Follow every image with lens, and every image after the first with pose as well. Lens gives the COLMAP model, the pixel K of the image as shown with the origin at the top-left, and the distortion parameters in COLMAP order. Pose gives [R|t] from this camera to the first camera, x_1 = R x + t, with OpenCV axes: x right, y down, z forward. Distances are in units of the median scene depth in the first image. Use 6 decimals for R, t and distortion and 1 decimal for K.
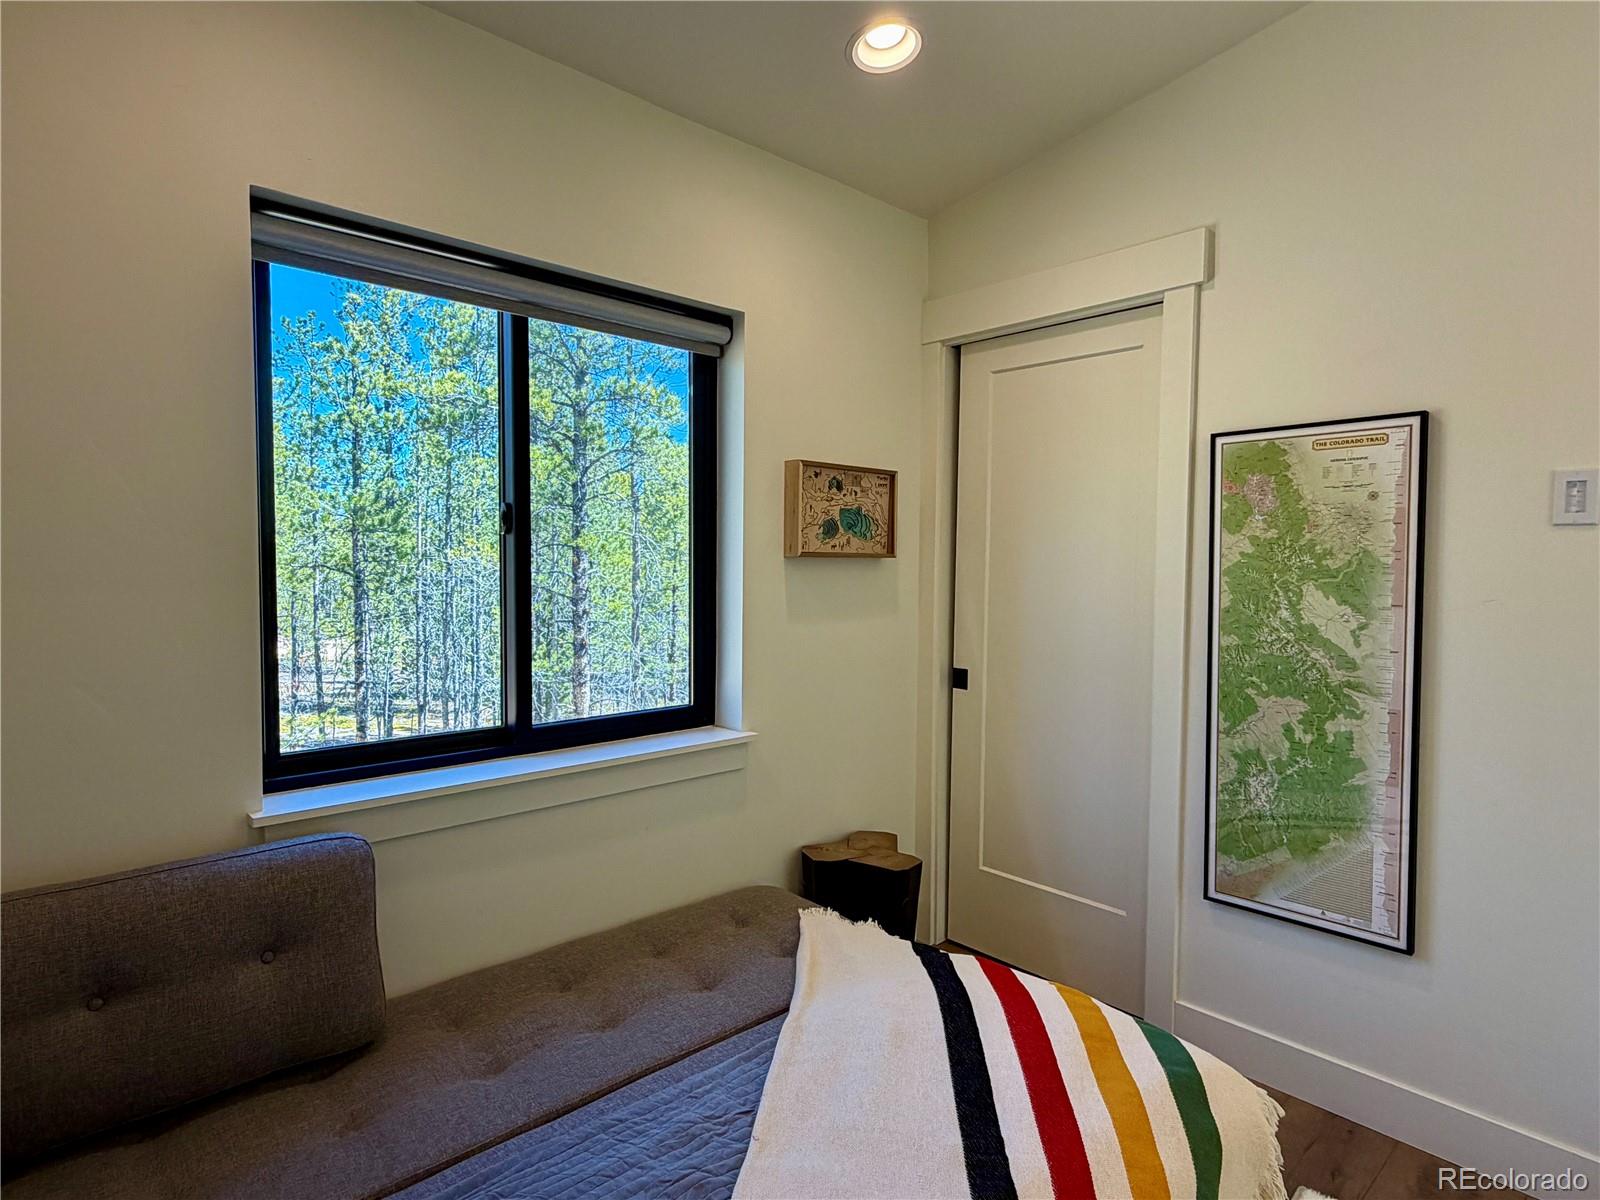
lens RADIAL K [[900.2, 0, 795.8], [0, 900.2, 602.9], [0, 0, 1]] dist [-0.000674, -0.000155]
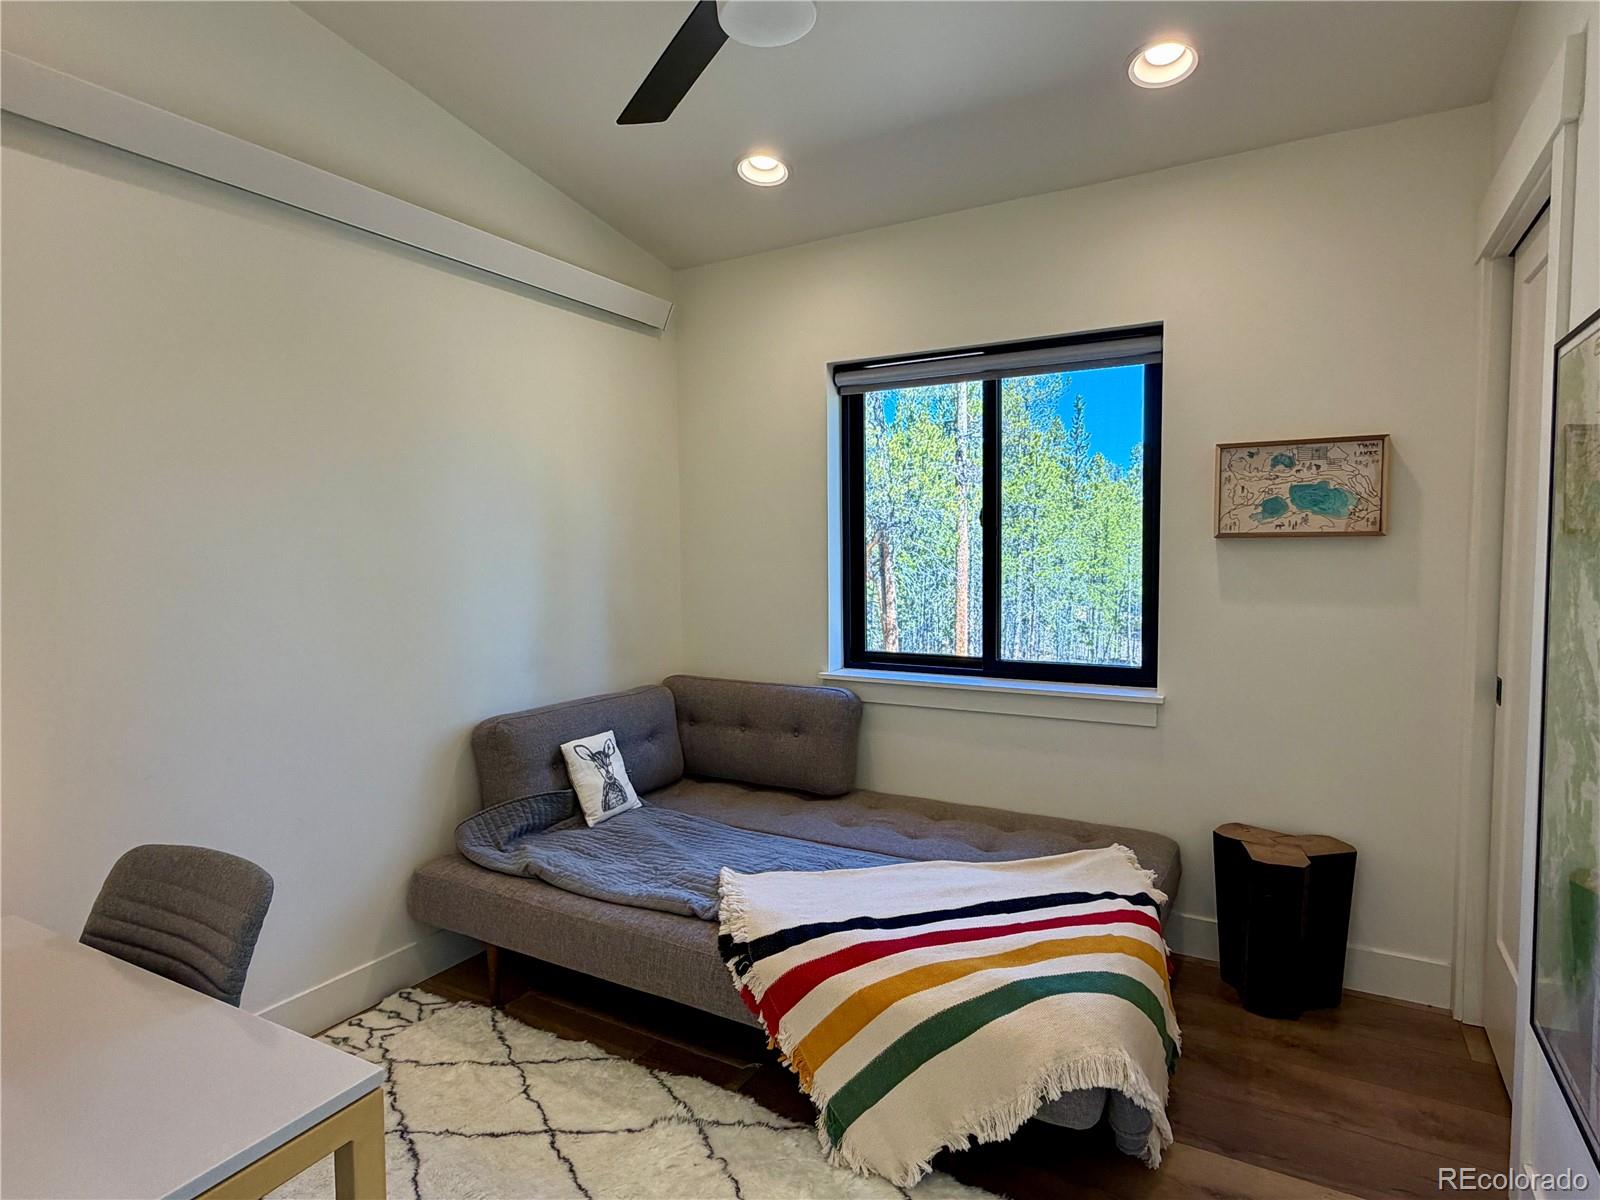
lens RADIAL K [[900.2, 0, 795.8], [0, 900.2, 602.9], [0, 0, 1]] dist [-0.000674, -0.000155]
pose [[0.270394, 0.047292, -0.961587, 0.854119], [-0.032239, 0.998677, 0.040051, -0.002079], [0.962210, 0.020171, 0.271561, 0.245238]]
